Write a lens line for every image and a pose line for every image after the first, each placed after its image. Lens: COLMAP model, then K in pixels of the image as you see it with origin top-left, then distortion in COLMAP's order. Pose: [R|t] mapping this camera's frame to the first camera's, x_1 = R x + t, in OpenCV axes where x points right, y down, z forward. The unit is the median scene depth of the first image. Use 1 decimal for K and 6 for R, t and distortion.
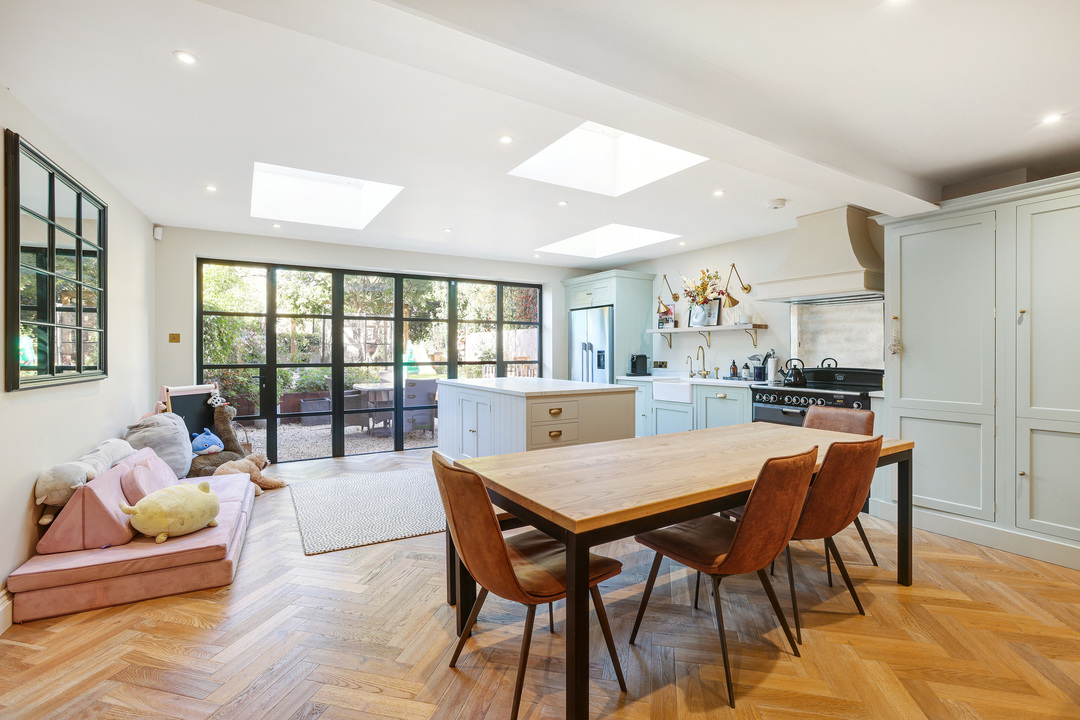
lens RADIAL K [[496.4, 0, 544.0], [0, 496.4, 353.9], [0, 0, 1]] dist [-0.023072, 0.001284]
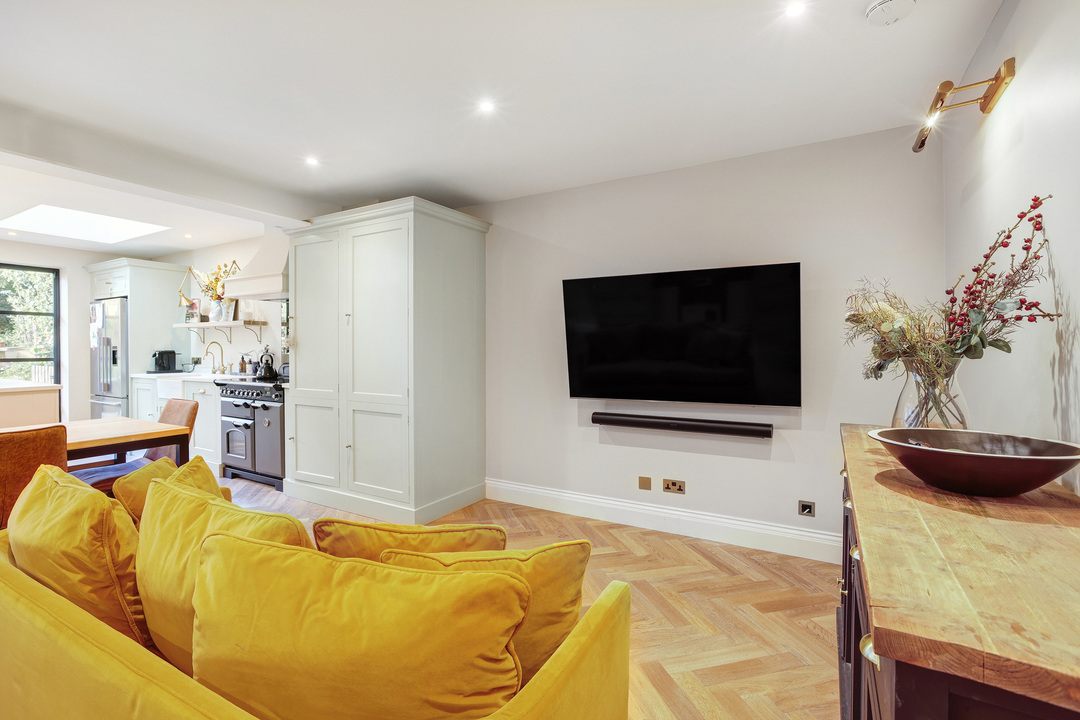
lens RADIAL K [[496.4, 0, 541.7], [0, 496.4, 352.8], [0, 0, 1]] dist [-0.023072, 0.001284]
pose [[0.880178, -0.008156, 0.474573, 0.396172], [0.003758, 0.999941, 0.010216, -0.000849], [-0.474628, -0.007209, 0.880157, -0.163534]]
